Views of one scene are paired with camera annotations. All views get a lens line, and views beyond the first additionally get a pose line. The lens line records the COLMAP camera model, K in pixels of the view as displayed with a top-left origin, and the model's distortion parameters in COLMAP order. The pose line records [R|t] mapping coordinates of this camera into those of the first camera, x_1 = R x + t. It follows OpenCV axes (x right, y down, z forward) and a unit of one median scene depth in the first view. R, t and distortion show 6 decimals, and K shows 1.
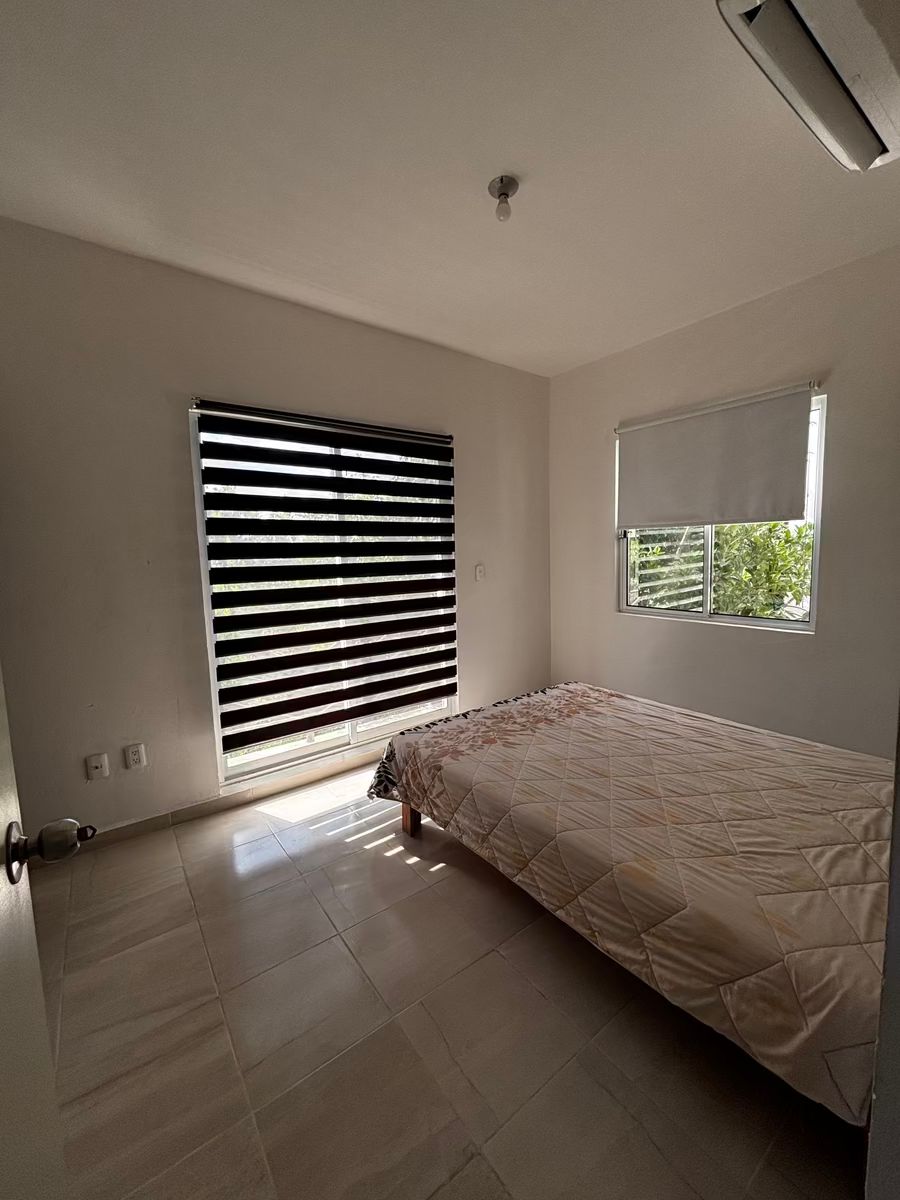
lens RADIAL K [[487.6, 0, 450.0], [0, 487.6, 600.0], [0, 0, 1]] dist [-0.000350, 0.000459]
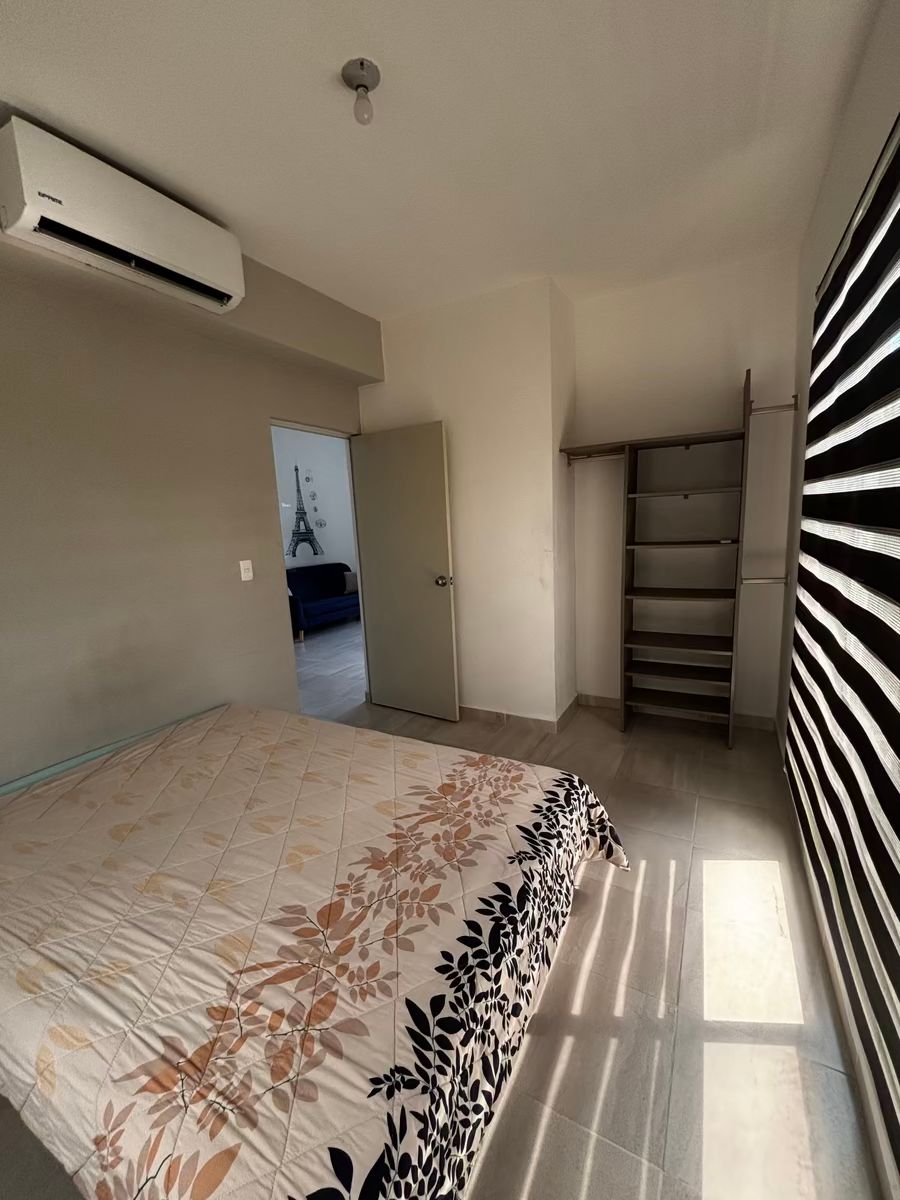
lens RADIAL K [[487.6, 0, 450.0], [0, 487.6, 600.0], [0, 0, 1]] dist [-0.000350, 0.000459]
pose [[-0.904080, 0.142346, -0.402961, 0.323728], [0.030289, 0.961870, 0.271825, -0.186999], [0.426289, 0.233546, -0.873919, 1.516302]]
